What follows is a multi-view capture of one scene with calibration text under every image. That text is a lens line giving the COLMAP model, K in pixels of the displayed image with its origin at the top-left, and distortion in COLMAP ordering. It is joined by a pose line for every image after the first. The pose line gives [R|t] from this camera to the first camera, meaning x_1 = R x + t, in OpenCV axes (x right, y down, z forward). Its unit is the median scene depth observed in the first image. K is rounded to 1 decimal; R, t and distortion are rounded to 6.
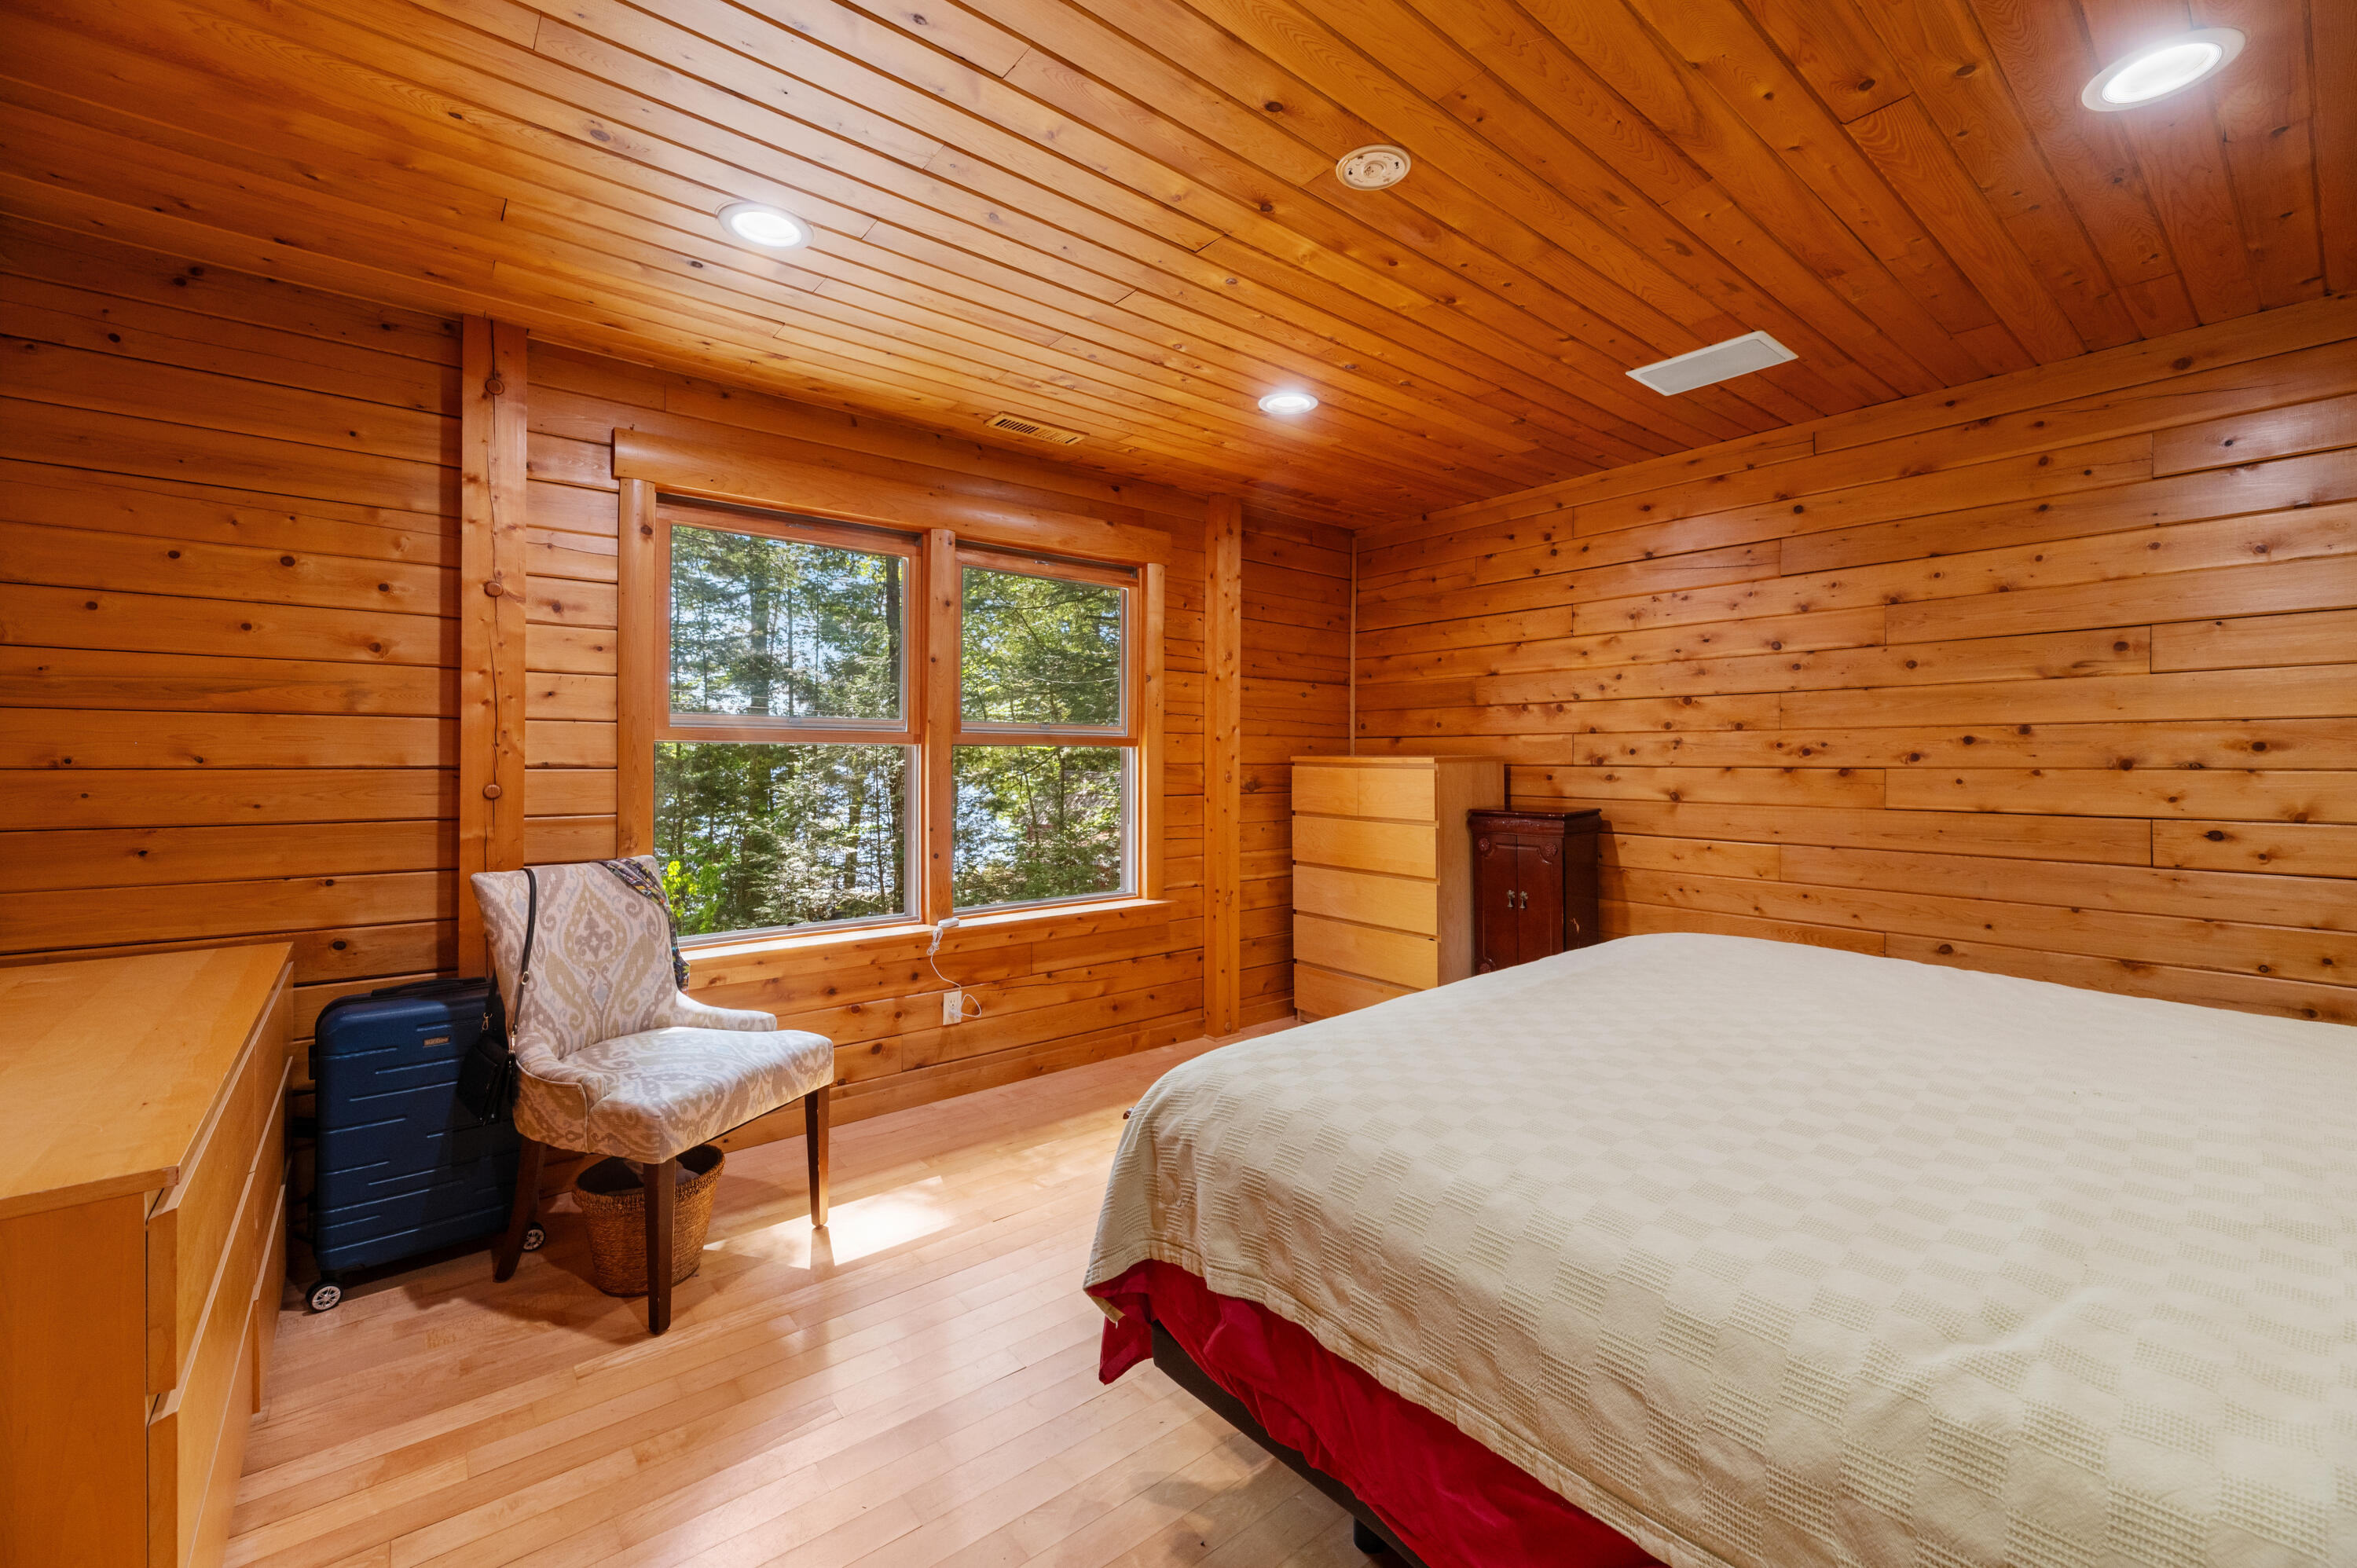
lens RADIAL K [[958.4, 0, 1184.4], [0, 958.4, 758.3], [0, 0, 1]] dist [0.000578, 0.000113]
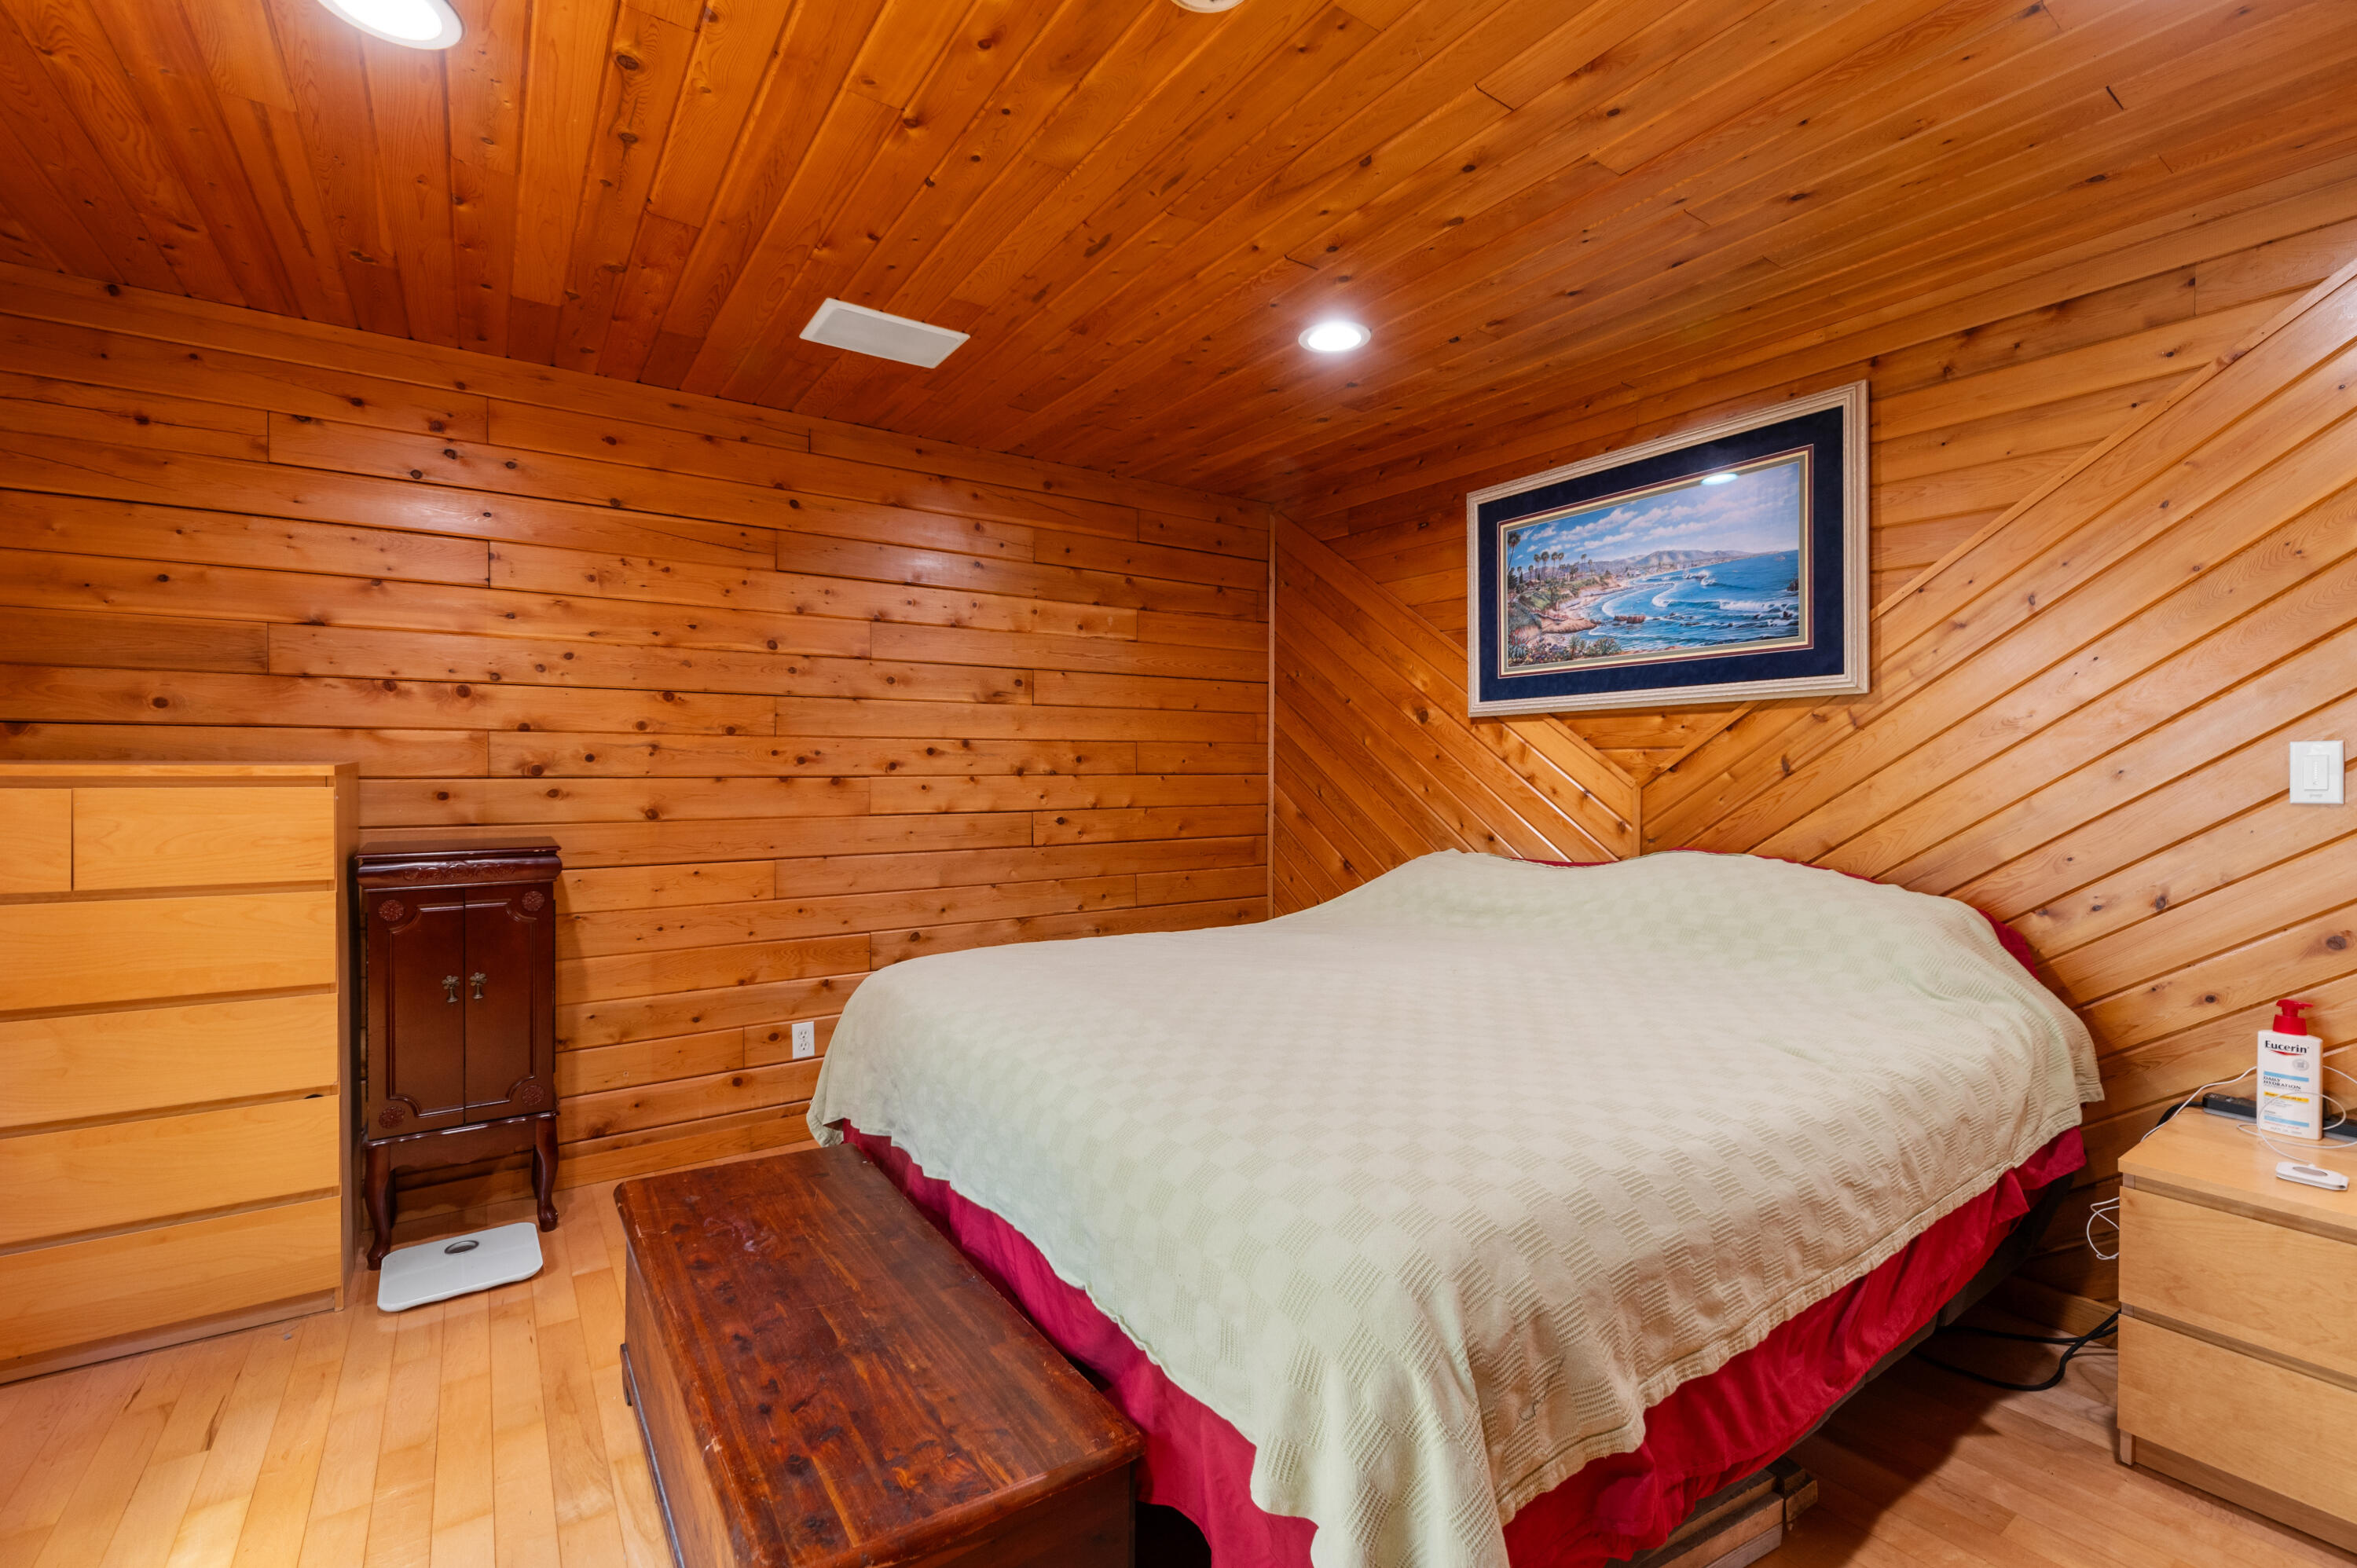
lens RADIAL K [[1018.2, 0, 1192.2], [0, 1018.2, 780.0], [0, 0, 1]] dist [0.000940, 0.000212]
pose [[0.072486, -0.012123, 0.997296, -0.339626], [-0.000652, 0.999925, 0.012203, 0.000259], [-0.997369, -0.001535, 0.072473, 0.539459]]
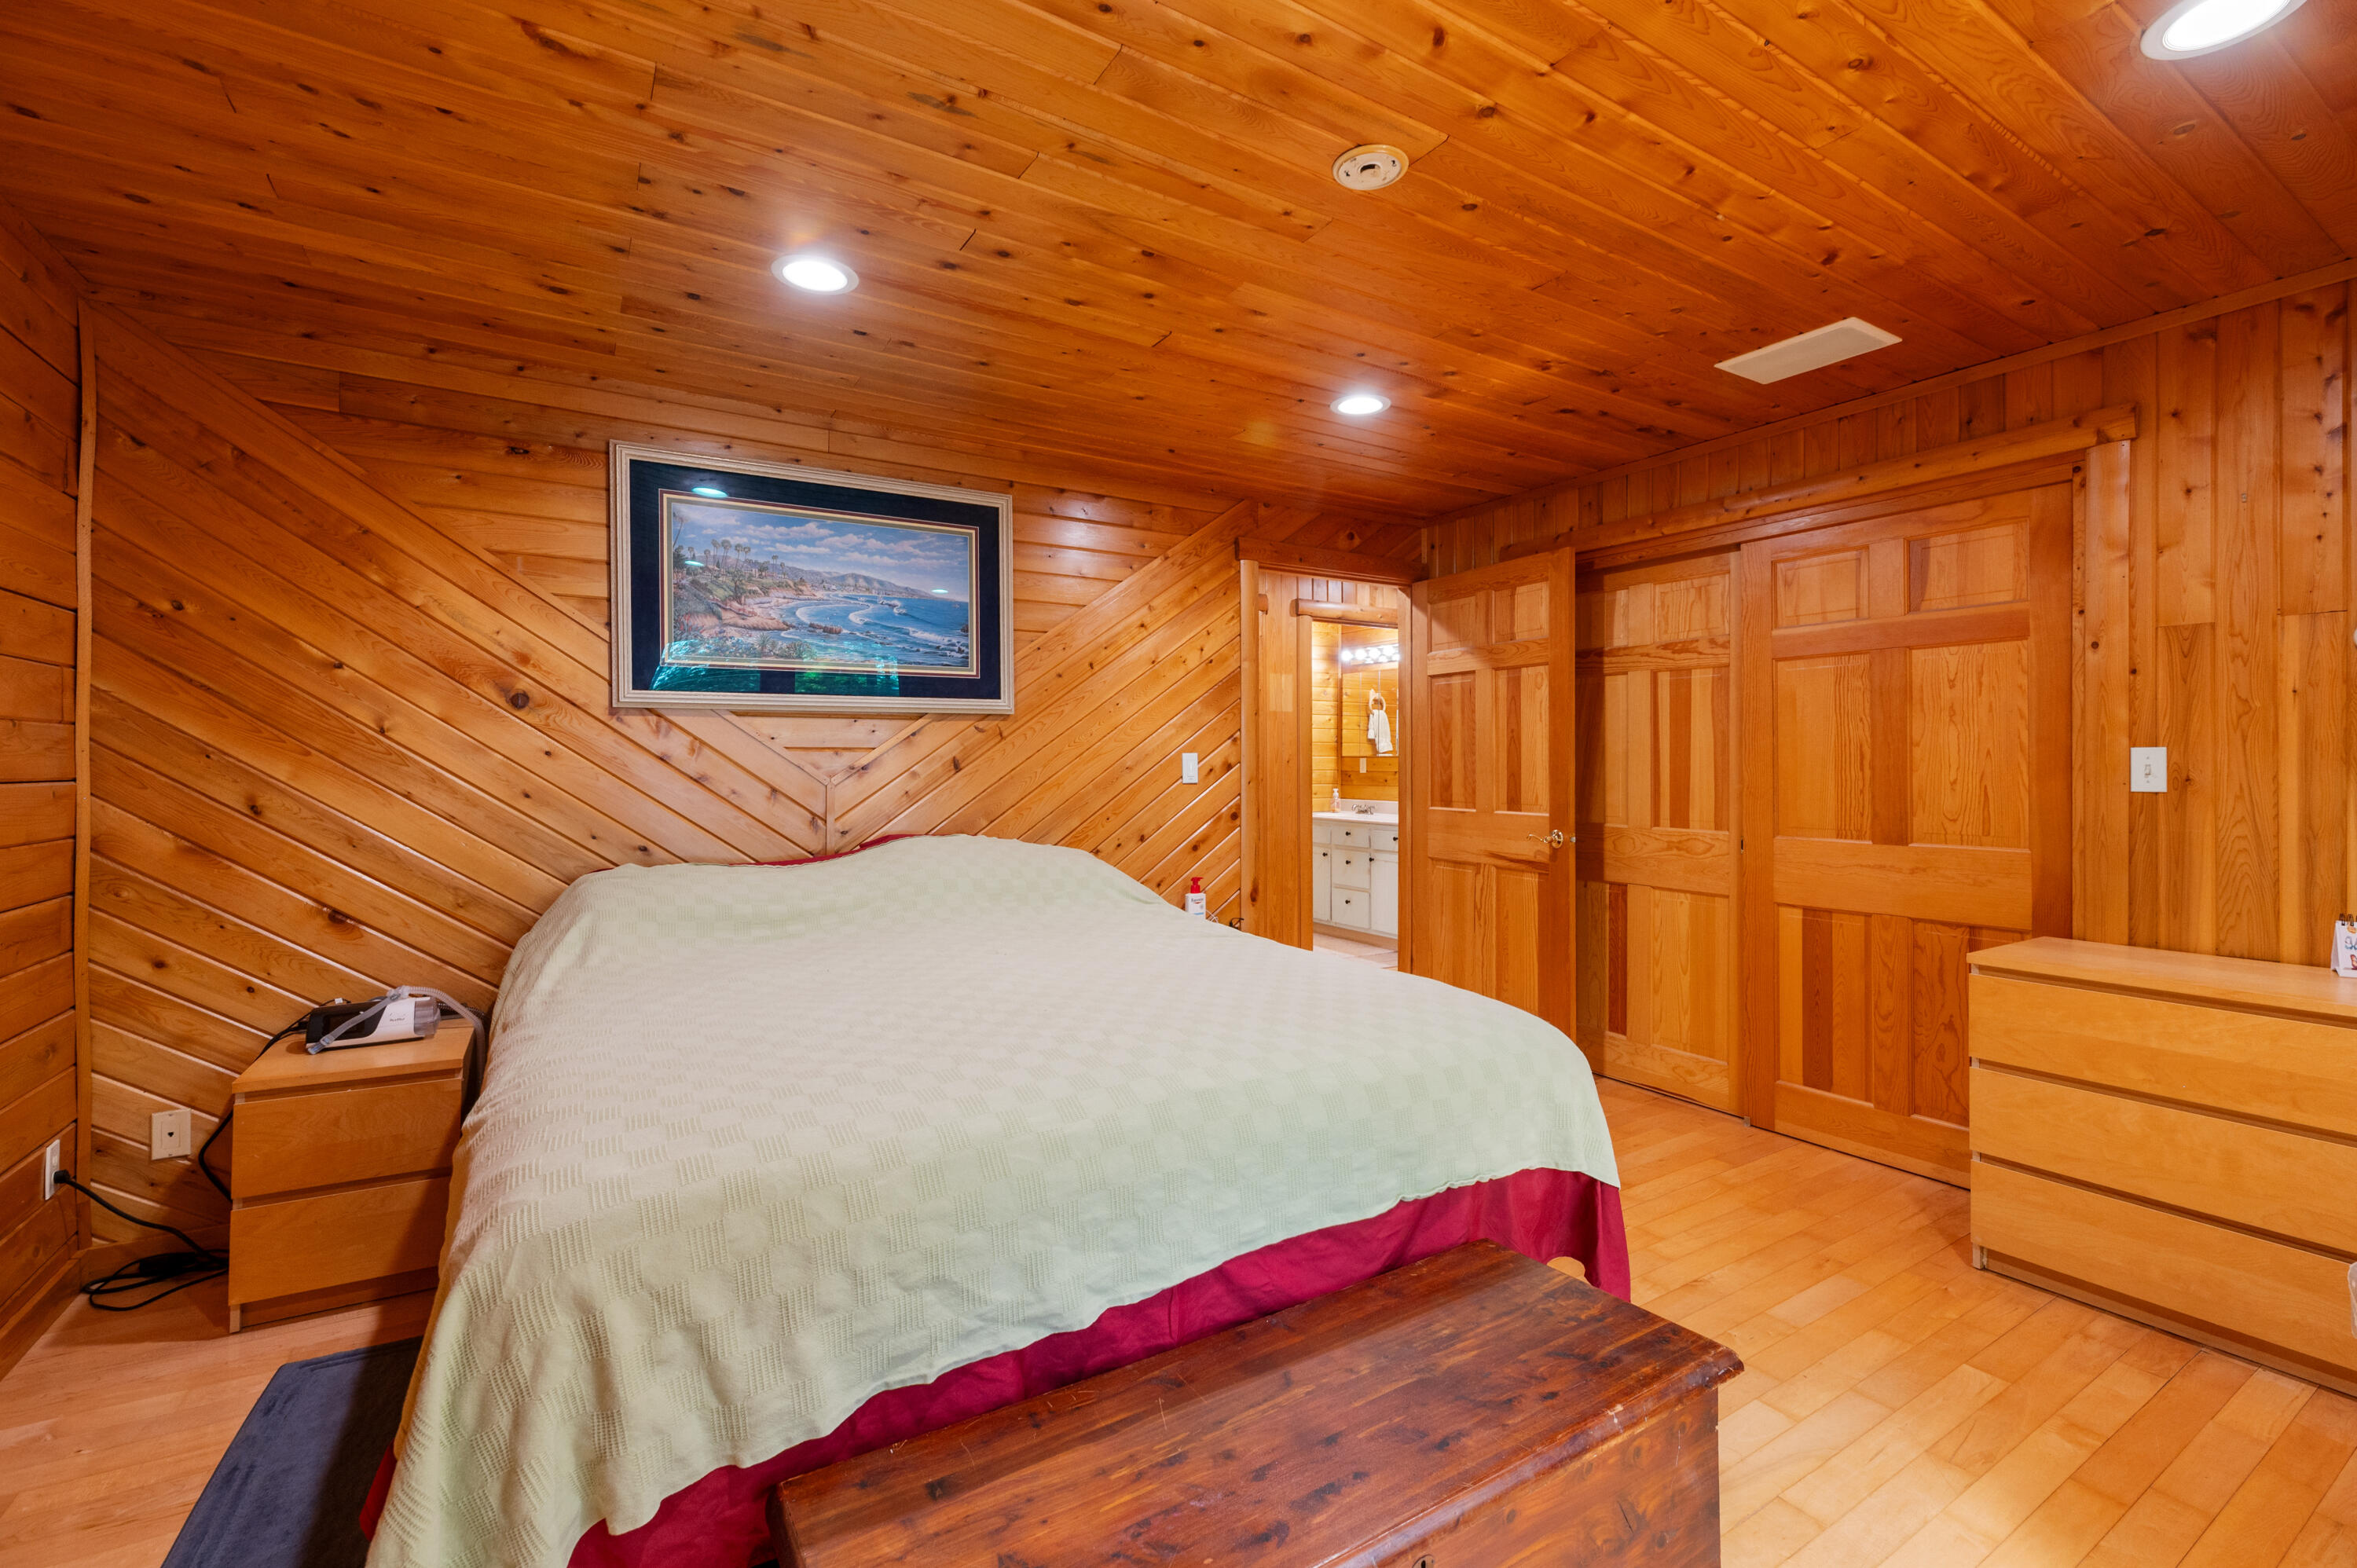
lens RADIAL K [[1001.2, 0, 1209.9], [0, 1001.2, 765.8], [0, 0, 1]] dist [-0.000145, 0.000037]
pose [[-0.991651, 0.000022, 0.128950, 0.087969], [0.000254, 0.999998, 0.001789, -0.002058], [-0.128949, 0.001806, -0.991650, 1.099028]]
